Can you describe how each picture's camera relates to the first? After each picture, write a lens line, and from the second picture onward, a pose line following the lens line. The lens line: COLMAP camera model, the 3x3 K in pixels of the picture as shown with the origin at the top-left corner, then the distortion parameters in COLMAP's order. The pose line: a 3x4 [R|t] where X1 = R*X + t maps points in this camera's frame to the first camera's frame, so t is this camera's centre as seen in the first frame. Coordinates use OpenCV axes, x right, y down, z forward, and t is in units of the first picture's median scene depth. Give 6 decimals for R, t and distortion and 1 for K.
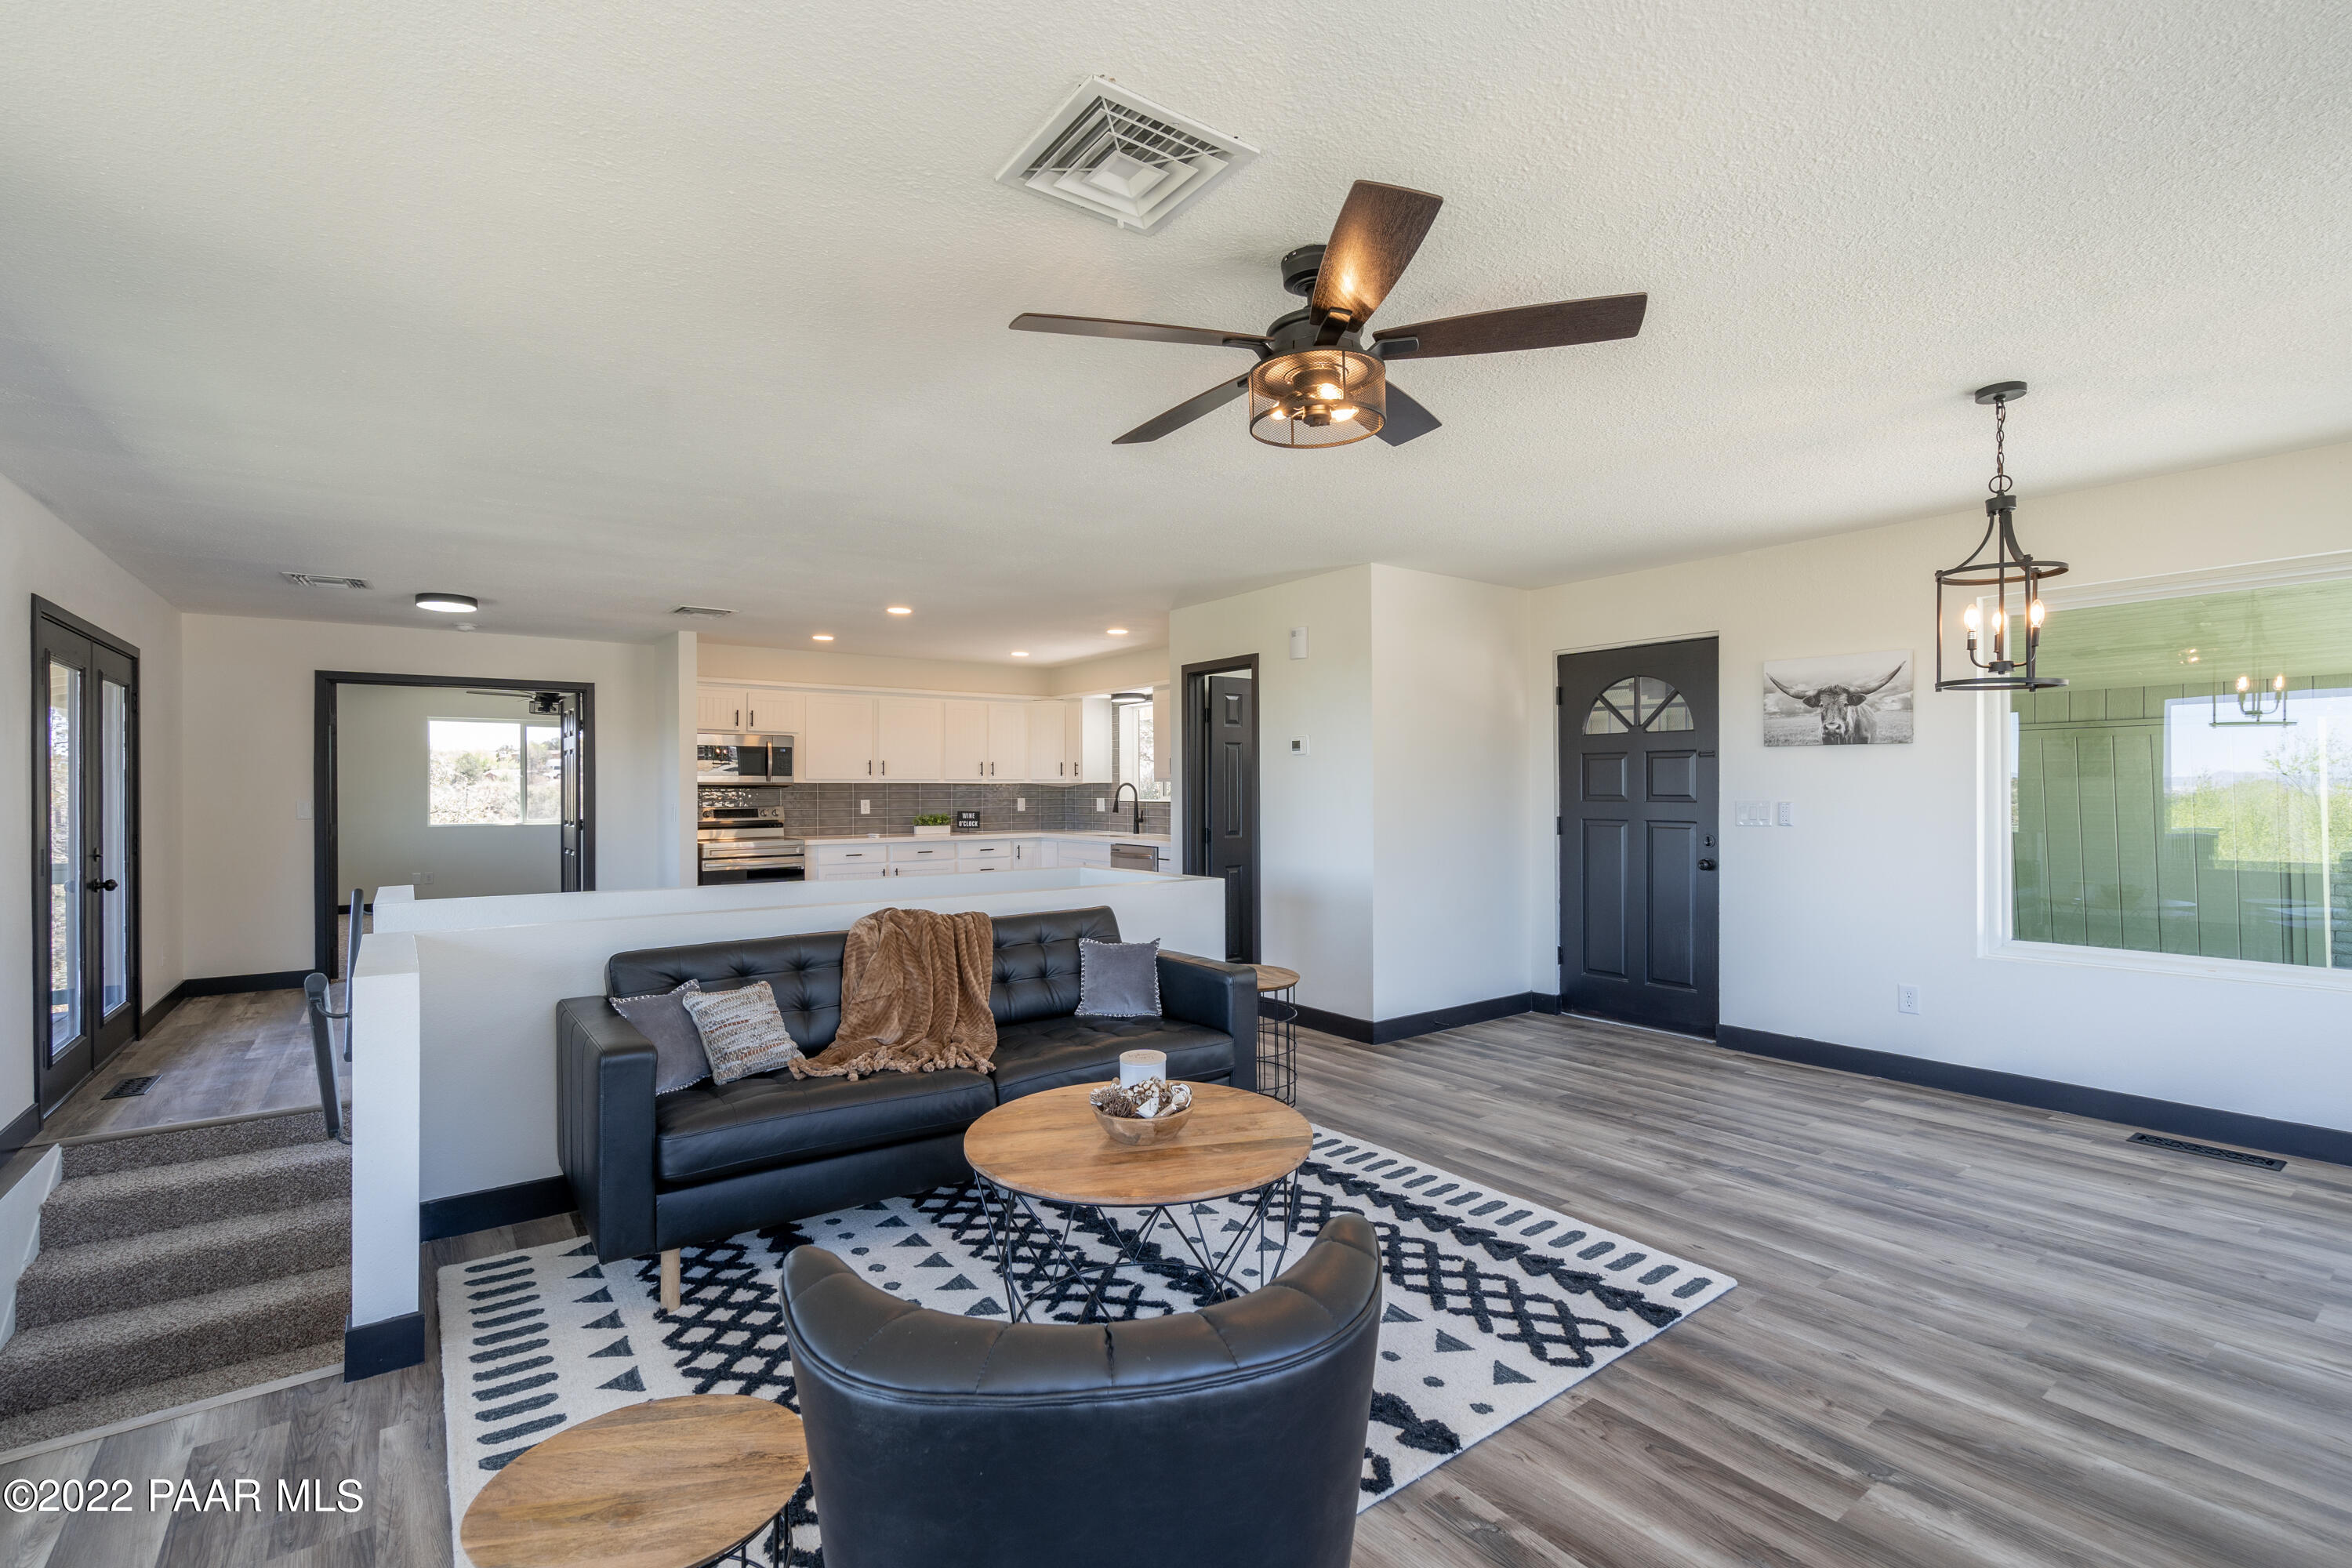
lens RADIAL K [[1057.6, 0, 1185.6], [0, 1057.6, 785.5], [0, 0, 1]] dist [-0.003290, 0.001395]
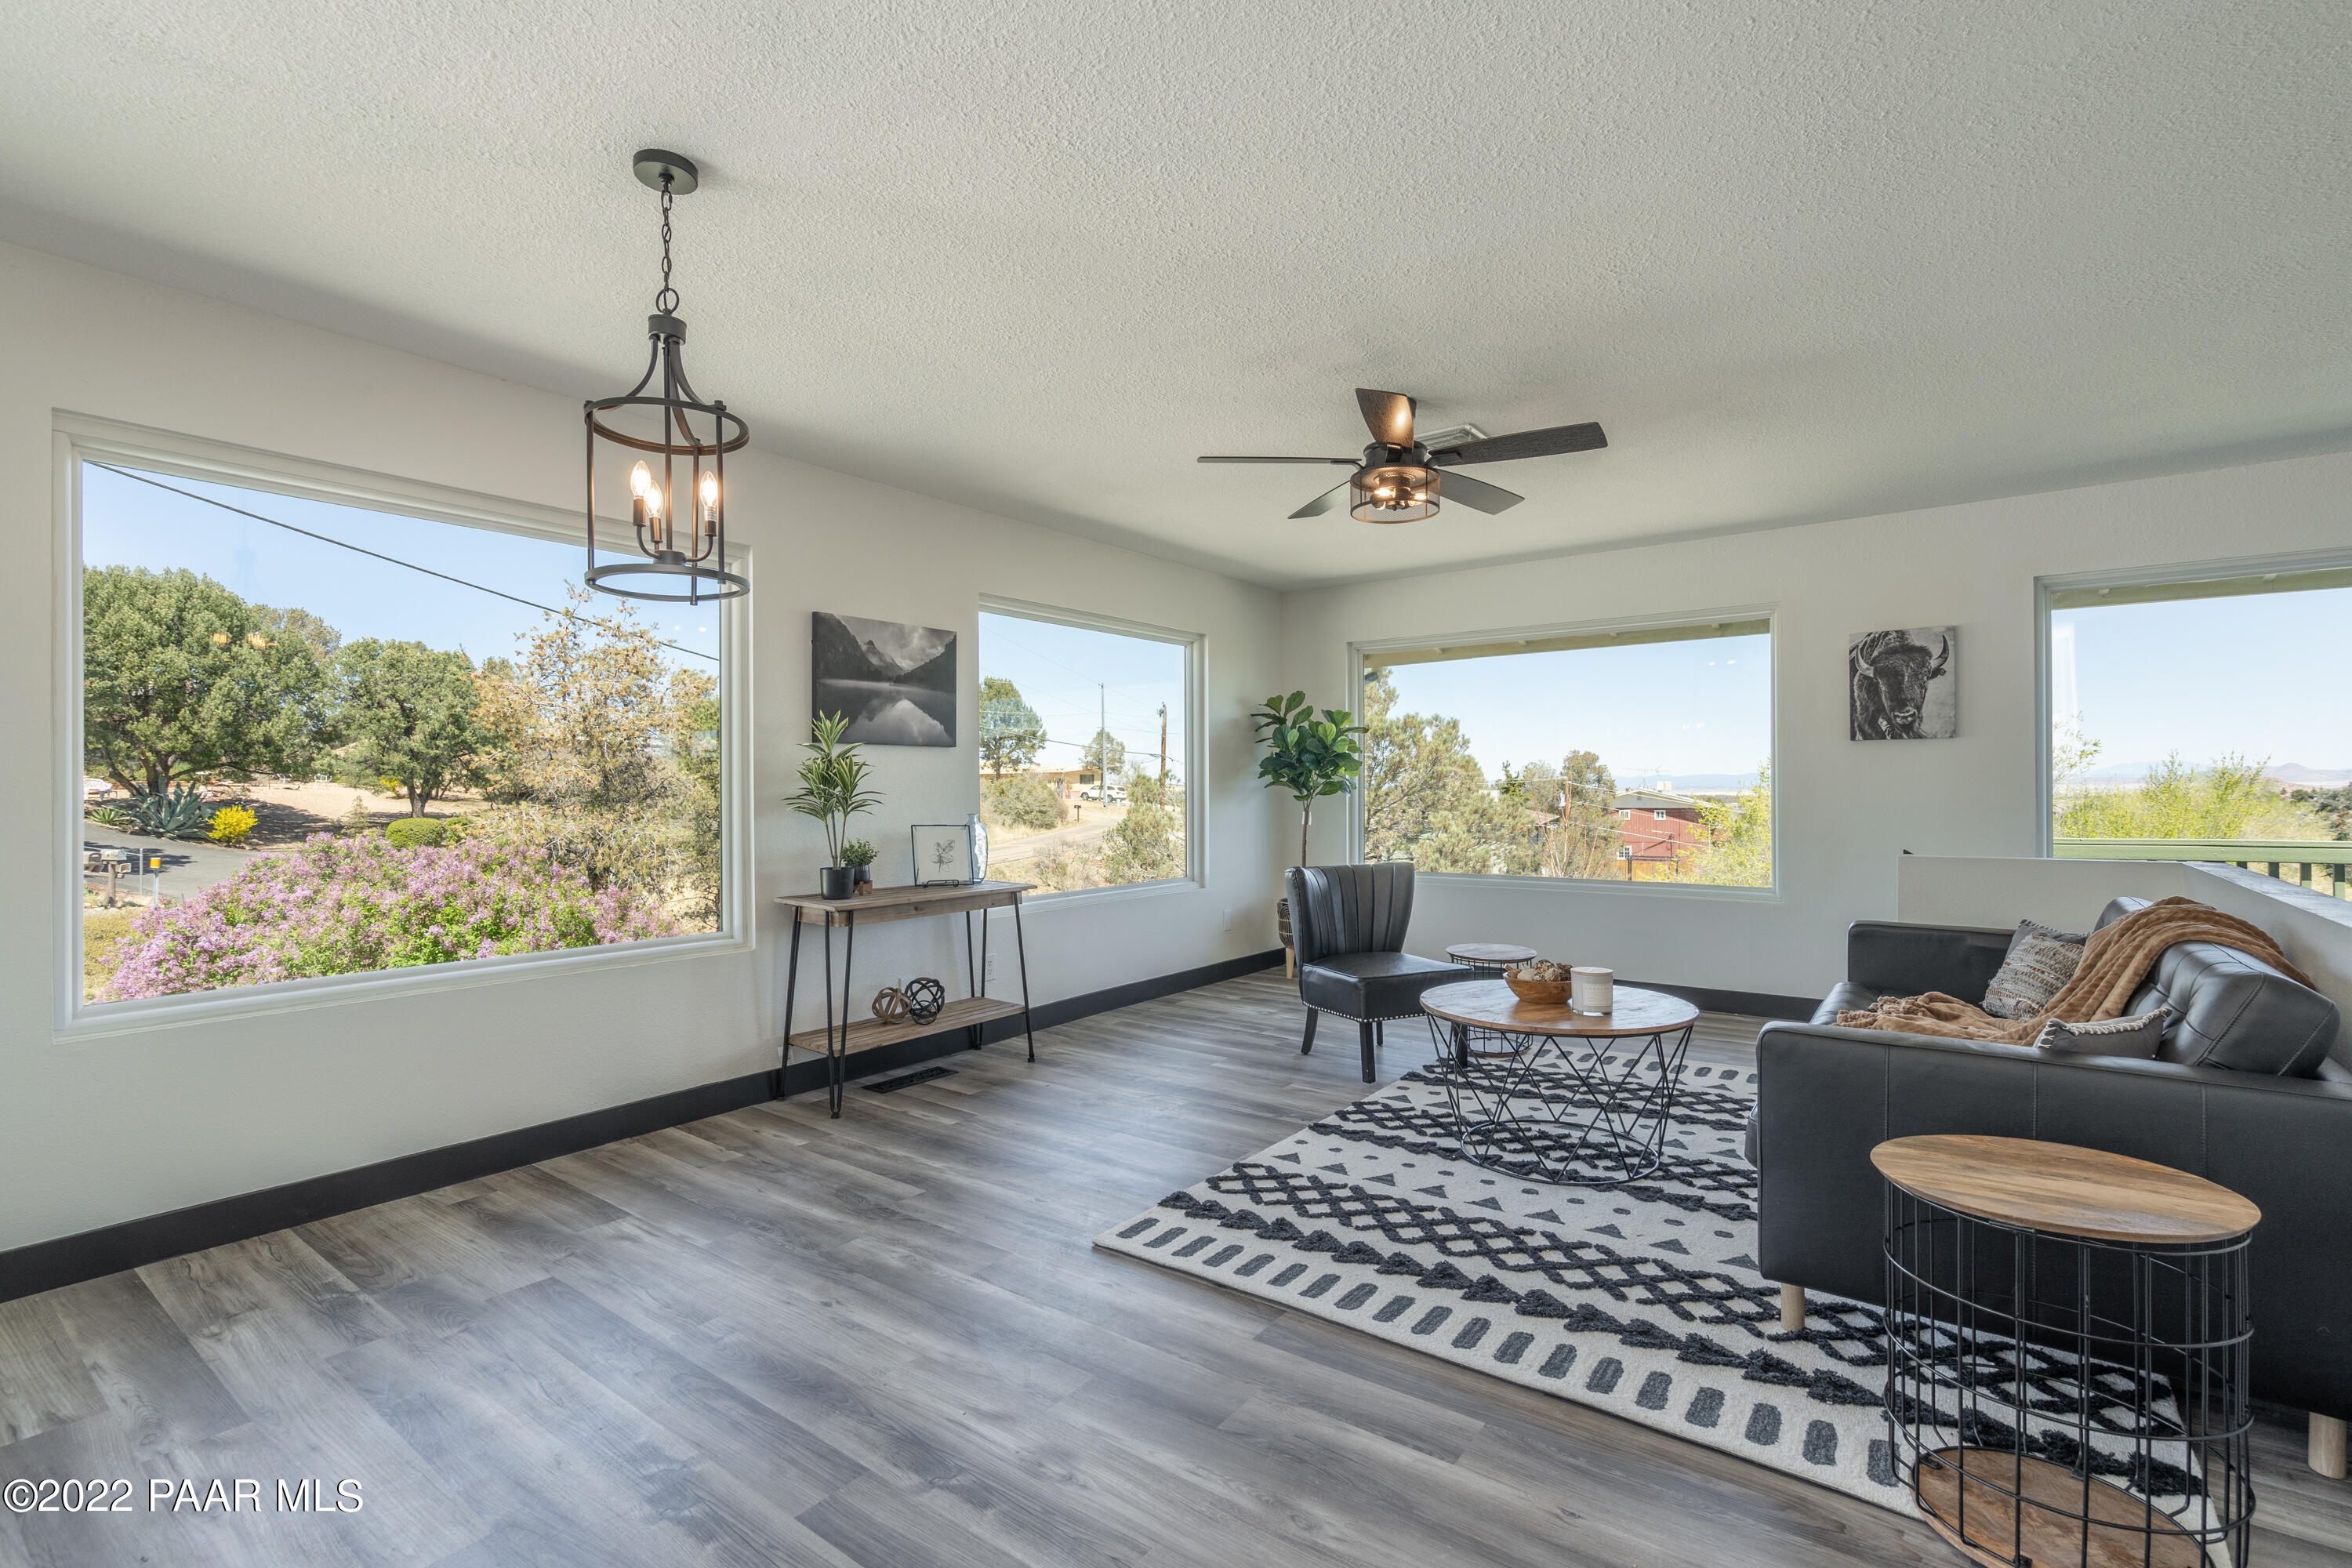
lens RADIAL K [[1057.6, 0, 1180.2], [0, 1057.6, 790.8], [0, 0, 1]] dist [-0.003290, 0.001395]
pose [[-0.957232, 0.012640, -0.289045, 0.585816], [0.013727, 0.999904, -0.001735, 0.041748], [0.288995, -0.005629, -0.957314, 1.598025]]
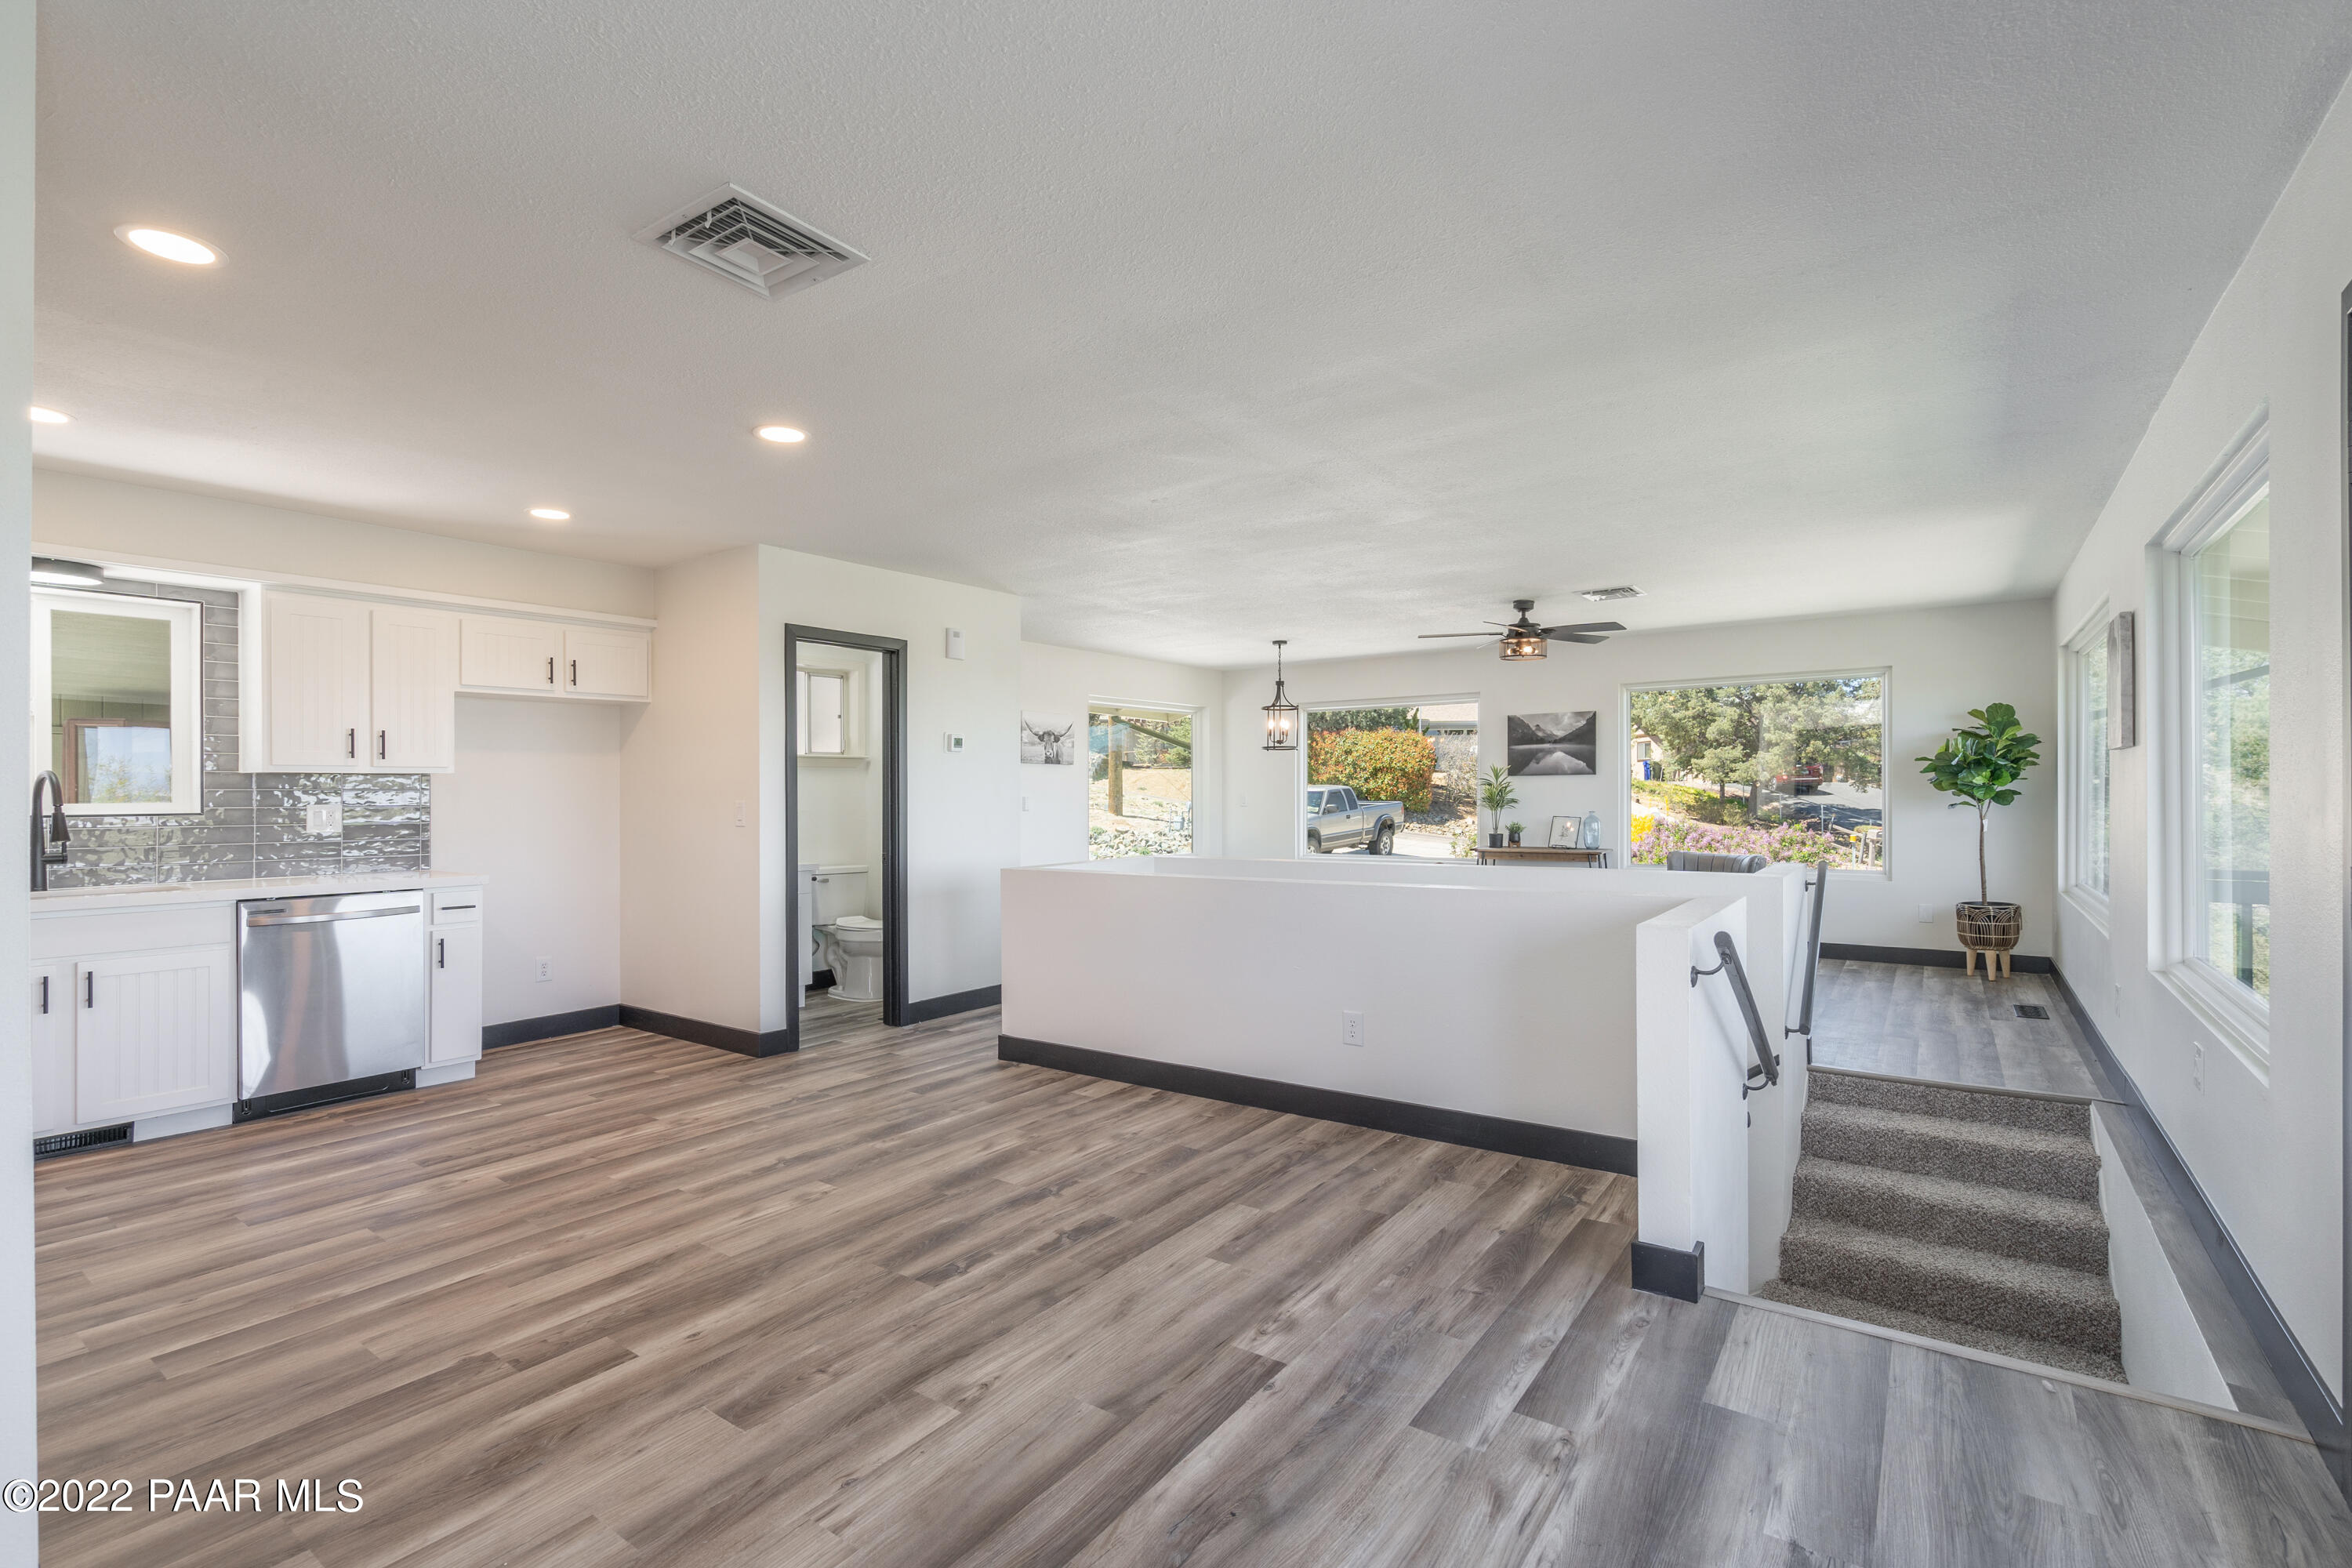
lens RADIAL K [[1057.6, 0, 1171.3], [0, 1057.6, 801.9], [0, 0, 1]] dist [-0.003290, 0.001395]
pose [[-0.292622, -0.000248, 0.956228, -1.602259], [0.006019, 0.999980, 0.002101, 0.031495], [-0.956209, 0.006371, -0.292615, 1.874444]]
